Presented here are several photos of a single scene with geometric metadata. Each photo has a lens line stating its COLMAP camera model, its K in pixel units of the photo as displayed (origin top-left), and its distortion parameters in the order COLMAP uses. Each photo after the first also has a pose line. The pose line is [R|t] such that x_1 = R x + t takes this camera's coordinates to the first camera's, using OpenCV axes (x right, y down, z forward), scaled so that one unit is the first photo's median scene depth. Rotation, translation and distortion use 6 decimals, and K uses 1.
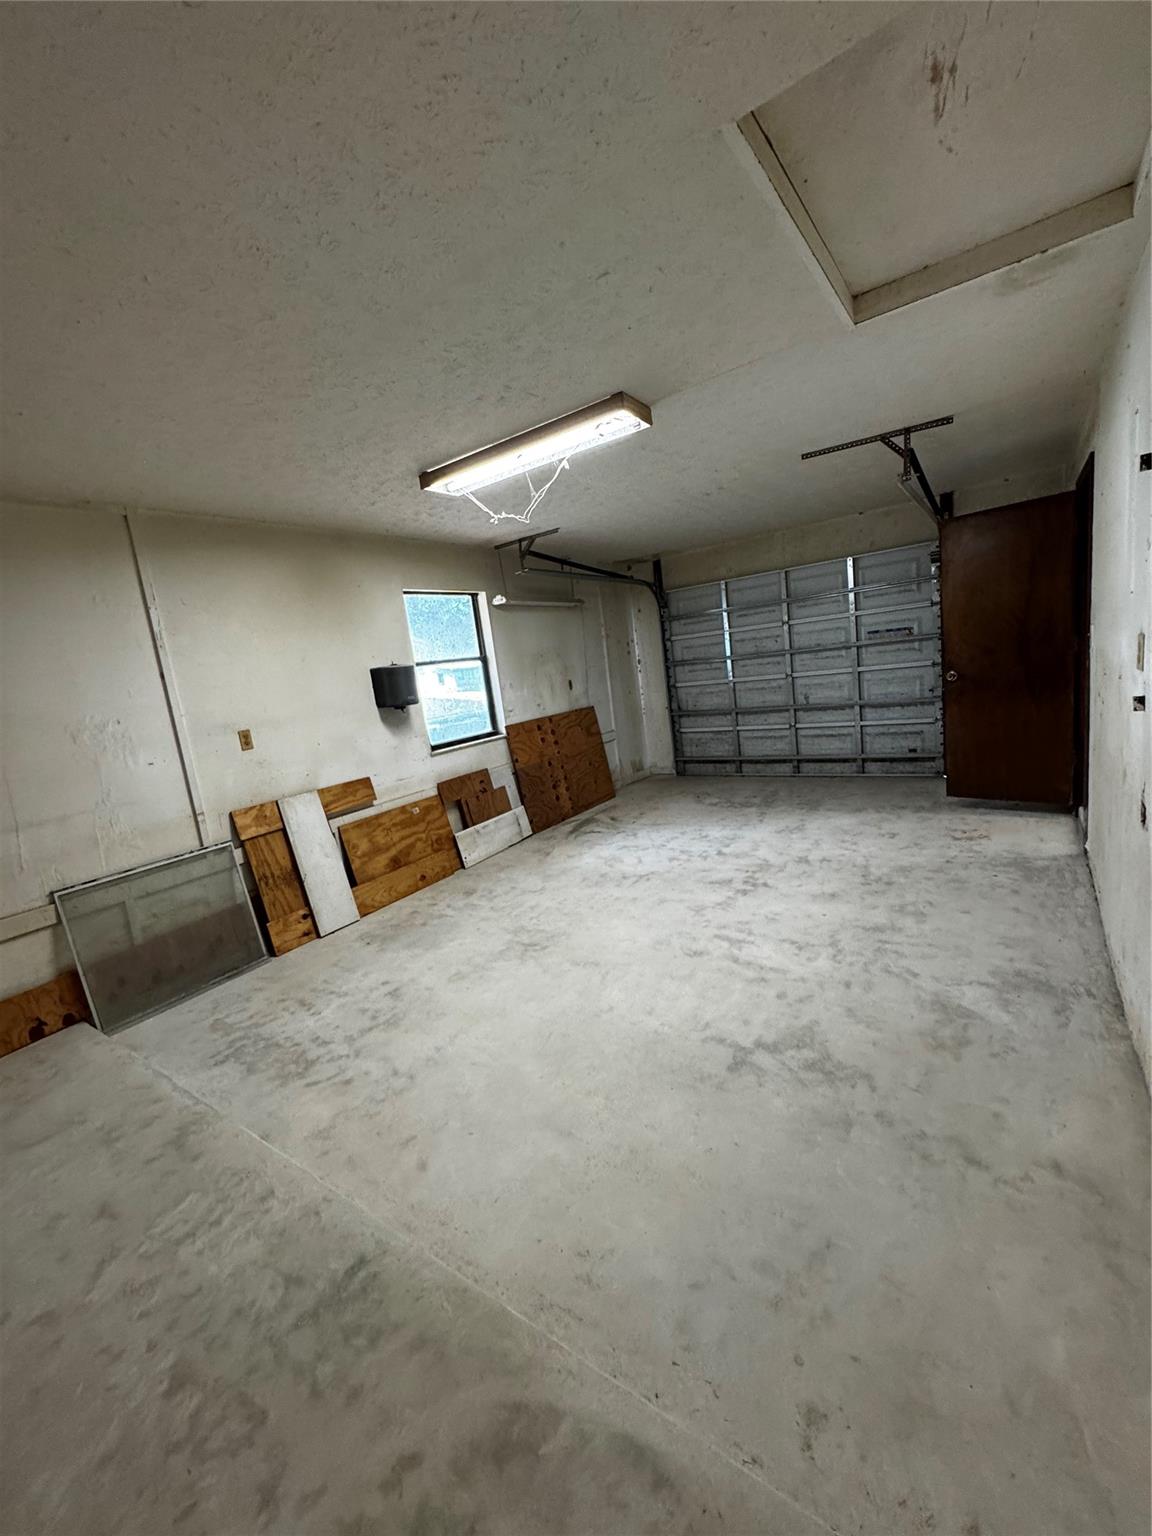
lens RADIAL K [[616.6, 0, 579.7], [0, 616.6, 769.1], [0, 0, 1]] dist [-0.004442, -0.000058]
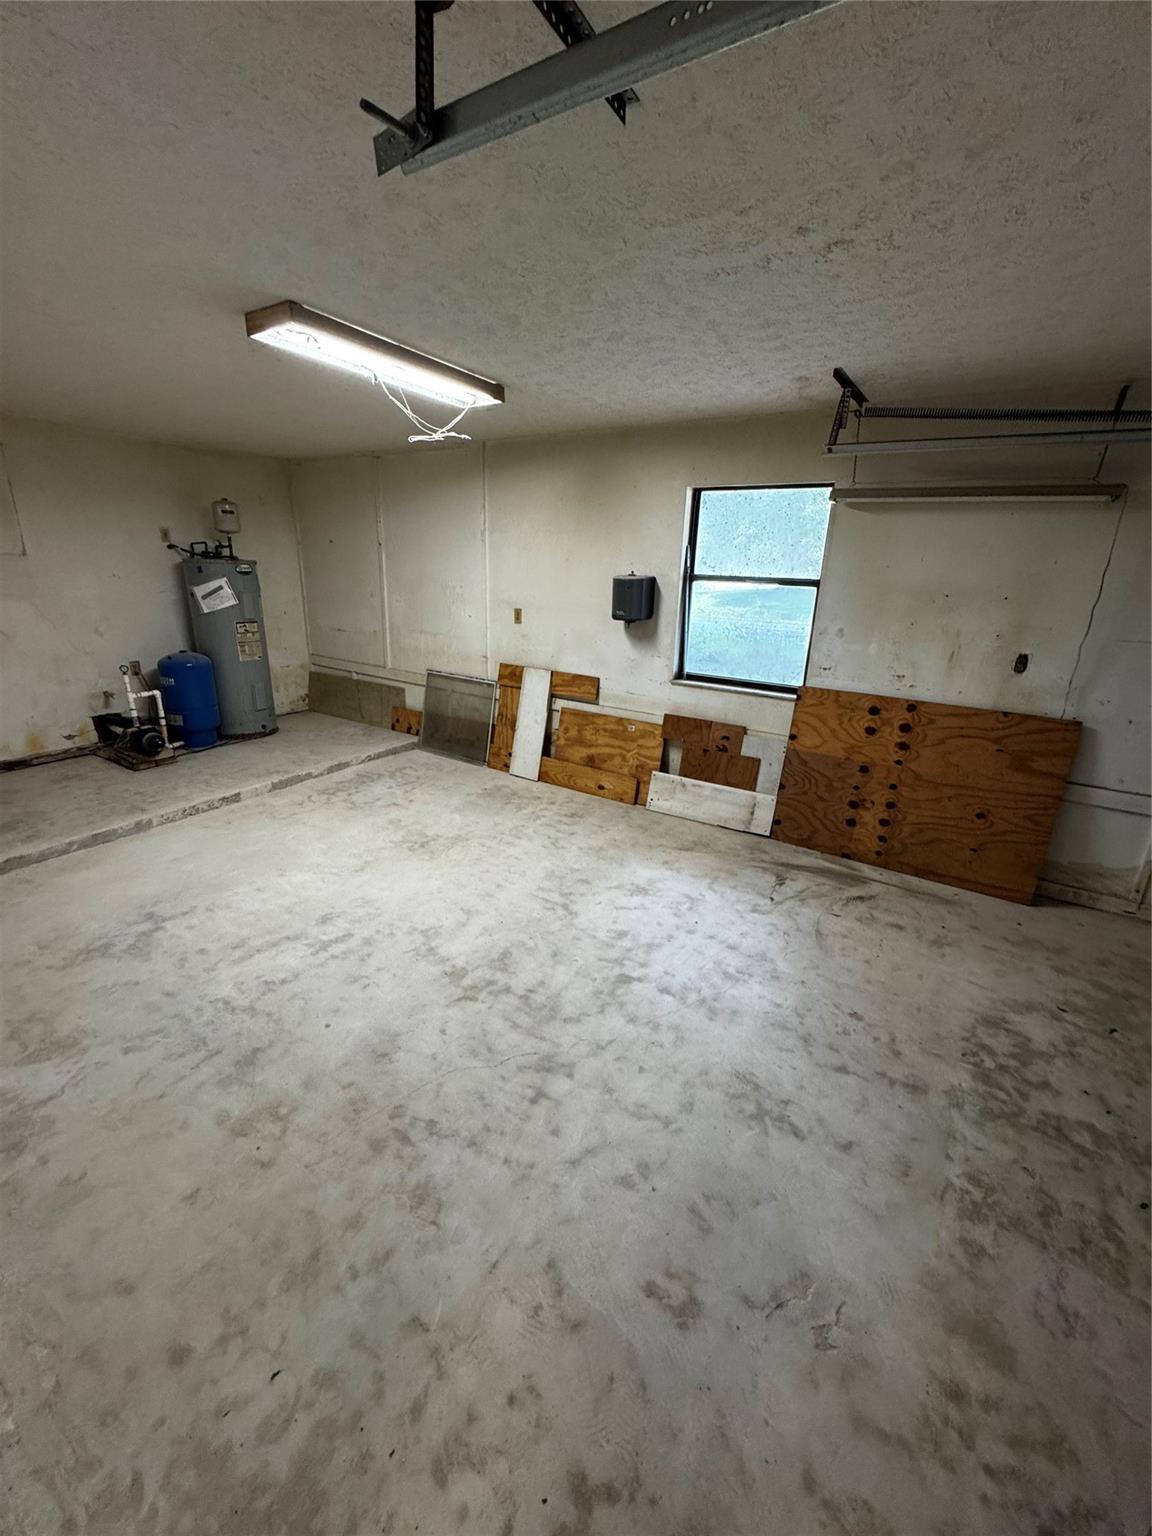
lens RADIAL K [[616.6, 0, 575.6], [0, 616.6, 771.9], [0, 0, 1]] dist [-0.004442, -0.000058]
pose [[0.024812, 0.440563, -0.897379, 0.693716], [-0.200823, 0.881553, 0.427241, -0.294134], [0.979313, 0.169613, 0.110349, 0.872191]]
